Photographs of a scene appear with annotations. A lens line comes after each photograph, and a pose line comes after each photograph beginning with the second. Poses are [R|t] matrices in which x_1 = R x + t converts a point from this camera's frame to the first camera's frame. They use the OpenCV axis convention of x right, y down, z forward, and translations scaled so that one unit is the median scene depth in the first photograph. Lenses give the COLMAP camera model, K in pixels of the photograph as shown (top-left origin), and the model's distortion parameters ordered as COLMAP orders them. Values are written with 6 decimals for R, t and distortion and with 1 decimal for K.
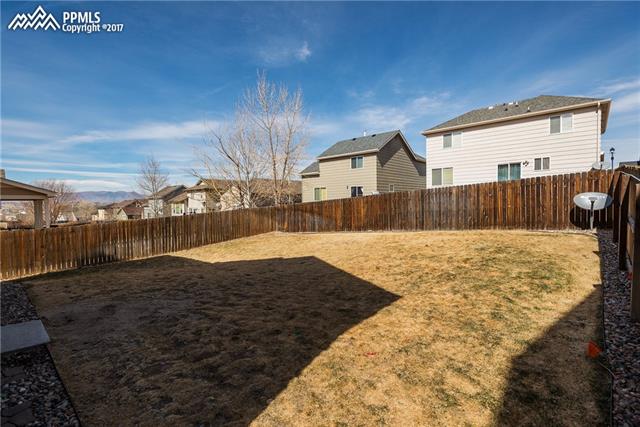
lens RADIAL K [[301.6, 0, 321.5], [0, 301.6, 209.6], [0, 0, 1]] dist [0.006488, 0.000782]
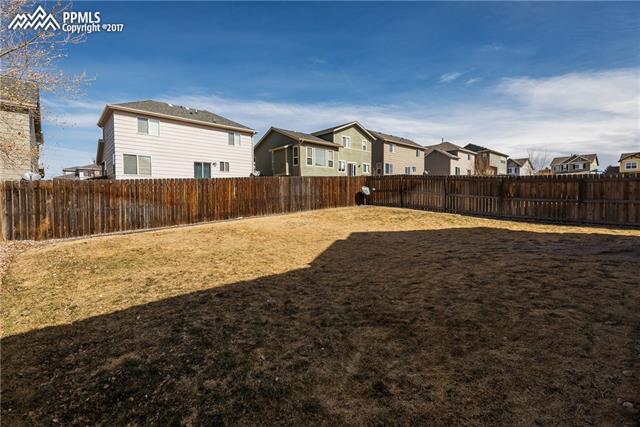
lens RADIAL K [[301.6, 0, 322.0], [0, 301.6, 212.3], [0, 0, 1]] dist [0.006488, 0.000782]
pose [[0.117484, -0.013387, 0.992985, -0.588496], [0.028238, 0.999550, 0.010135, 0.045170], [-0.992673, 0.026849, 0.117809, 0.568850]]
